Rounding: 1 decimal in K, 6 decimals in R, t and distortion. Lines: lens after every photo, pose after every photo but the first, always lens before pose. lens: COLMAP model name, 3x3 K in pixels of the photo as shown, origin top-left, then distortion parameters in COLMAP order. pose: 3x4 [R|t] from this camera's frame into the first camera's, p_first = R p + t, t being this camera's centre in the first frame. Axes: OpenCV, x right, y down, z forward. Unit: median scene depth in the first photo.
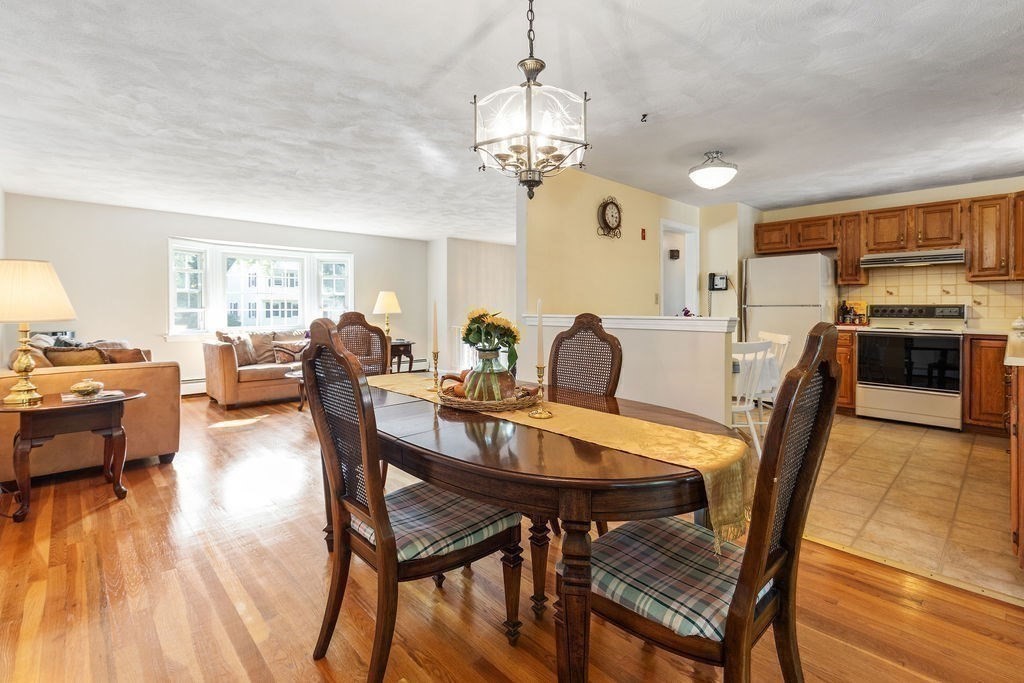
lens RADIAL K [[471.1, 0, 506.2], [0, 471.1, 305.7], [0, 0, 1]] dist [0.000204, 0.000107]
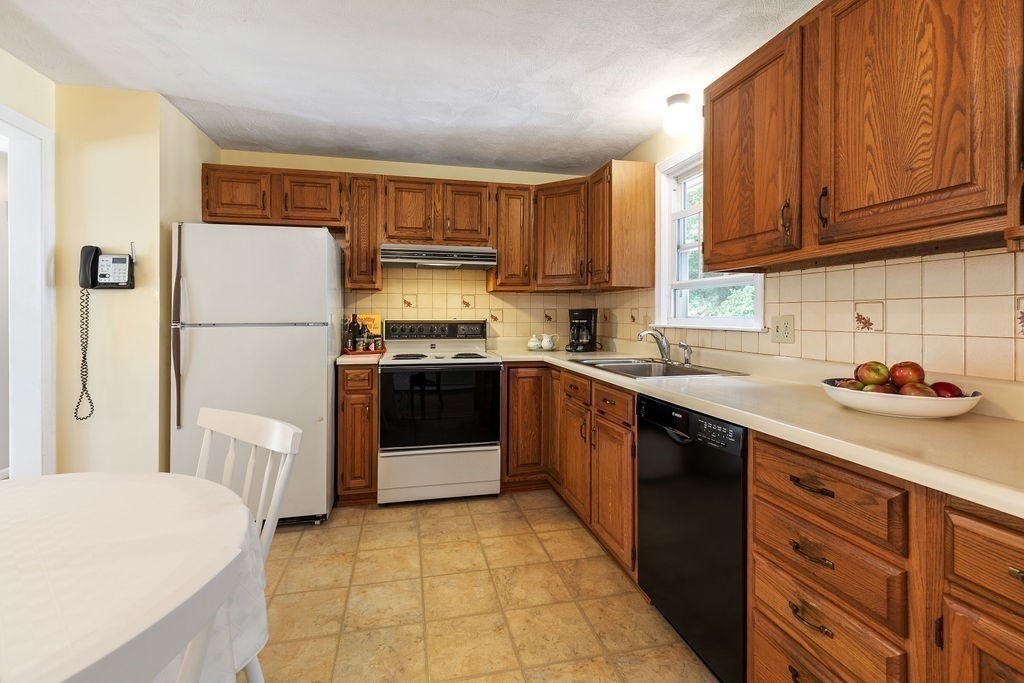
lens RADIAL K [[465.4, 0, 513.4], [0, 465.4, 315.2], [0, 0, 1]] dist [0.001903, -0.000088]
pose [[0.495732, 0.000372, 0.868475, 0.309640], [-0.002054, 0.999998, 0.000744, -0.011091], [-0.868473, -0.002153, 0.495732, 0.552320]]
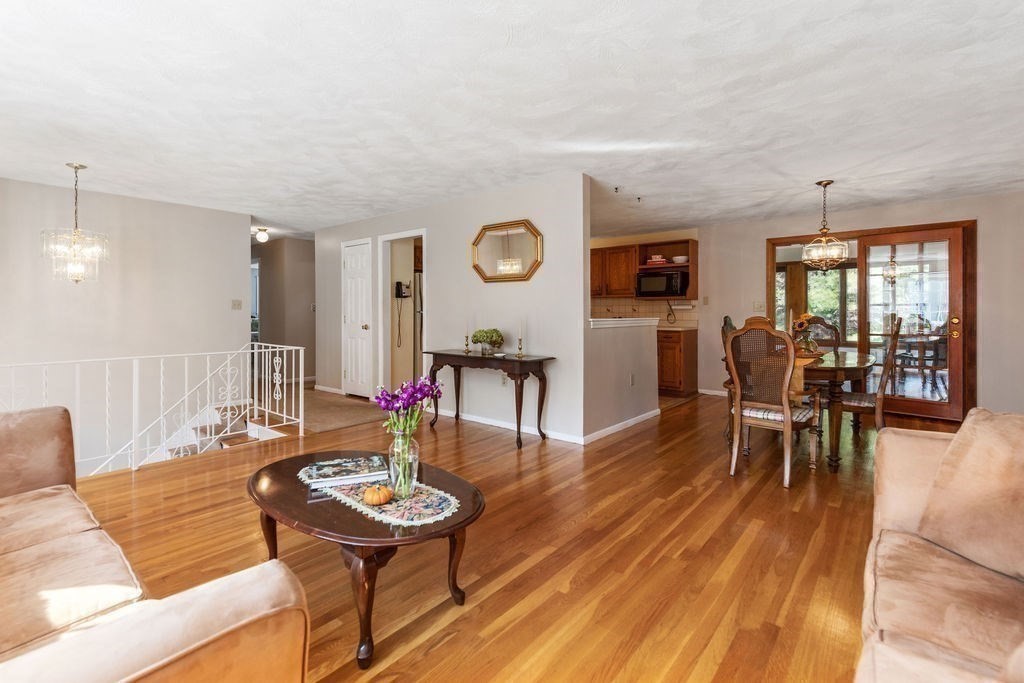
lens RADIAL K [[465.4, 0, 513.4], [0, 465.4, 315.2], [0, 0, 1]] dist [0.001903, -0.000088]
pose [[-0.134272, -0.003485, 0.990938, -0.796420], [-0.004032, 0.999987, 0.002970, 0.006189], [-0.990936, -0.003597, -0.134284, 1.032643]]
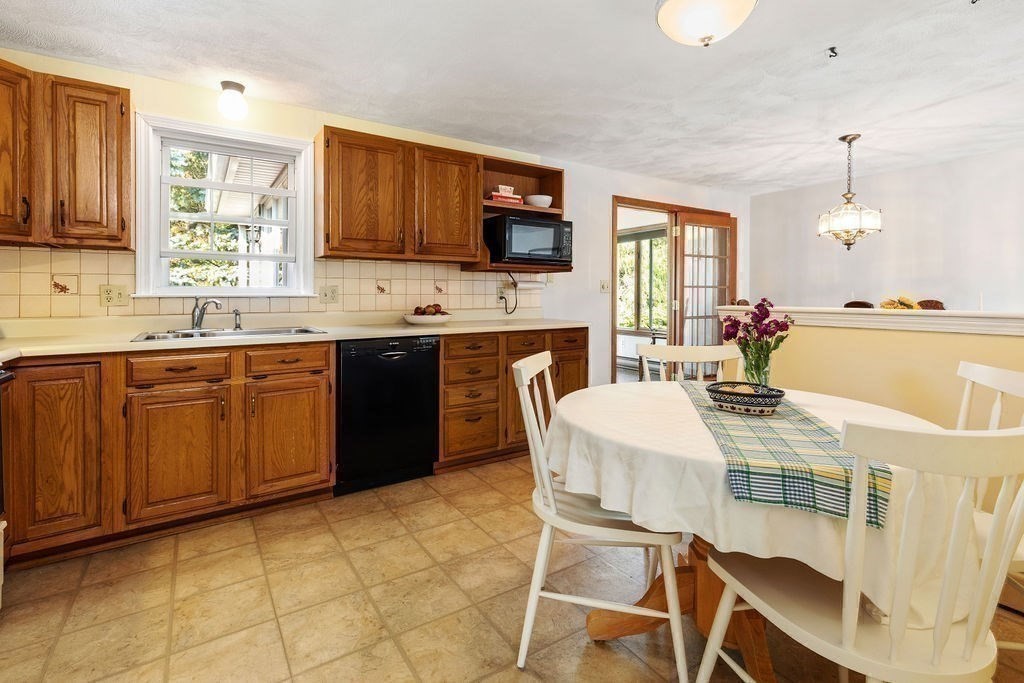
lens RADIAL K [[471.1, 0, 506.2], [0, 471.1, 305.7], [0, 0, 1]] dist [0.000204, 0.000107]
pose [[-0.985988, -0.005901, 0.166711, 0.428465], [-0.002288, 0.999758, 0.021859, 0.001469], [-0.166799, 0.021171, -0.985764, 1.155469]]
